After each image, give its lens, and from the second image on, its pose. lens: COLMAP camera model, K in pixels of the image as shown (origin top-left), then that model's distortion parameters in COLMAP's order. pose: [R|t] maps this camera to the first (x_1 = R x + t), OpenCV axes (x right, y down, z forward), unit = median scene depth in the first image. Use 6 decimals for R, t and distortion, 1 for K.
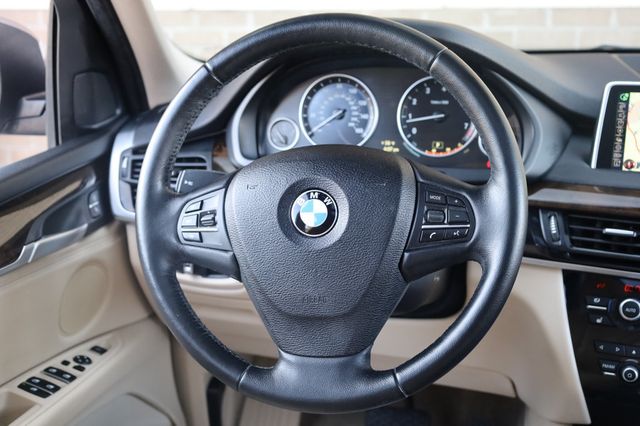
lens RADIAL K [[898.3, 0, 320.0], [0, 898.3, 213.0], [0, 0, 1]] dist [-0.010685, -0.003381]
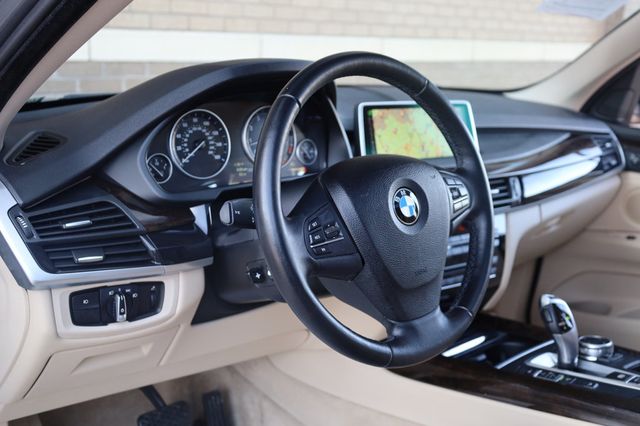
lens RADIAL K [[749.6, 0, 320.0], [0, 749.6, 213.0], [0, 0, 1]] dist [-0.007975, -0.003220]
pose [[0.548332, -0.160669, 0.820681, -0.702527], [0.188972, 0.979792, 0.065558, -0.060938], [-0.814630, 0.119138, 0.567613, 0.364024]]
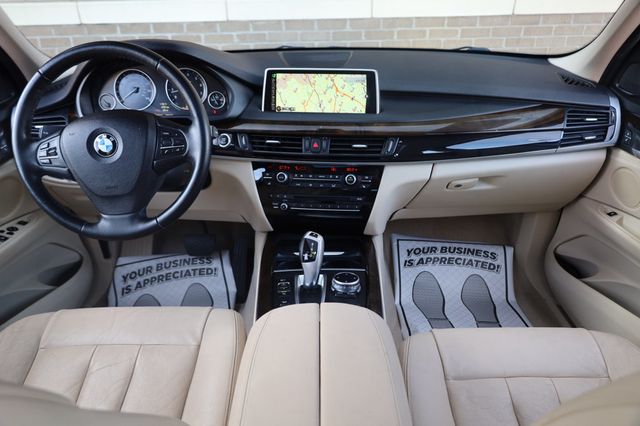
lens RADIAL K [[477.6, 0, 320.0], [0, 477.6, 213.0], [0, 0, 1]] dist [0.002675, -0.002339]
pose [[0.968040, -0.108009, 0.226348, 0.148760], [0.067730, 0.981566, 0.178720, -0.007151], [-0.241479, -0.157677, 0.957510, -0.129752]]
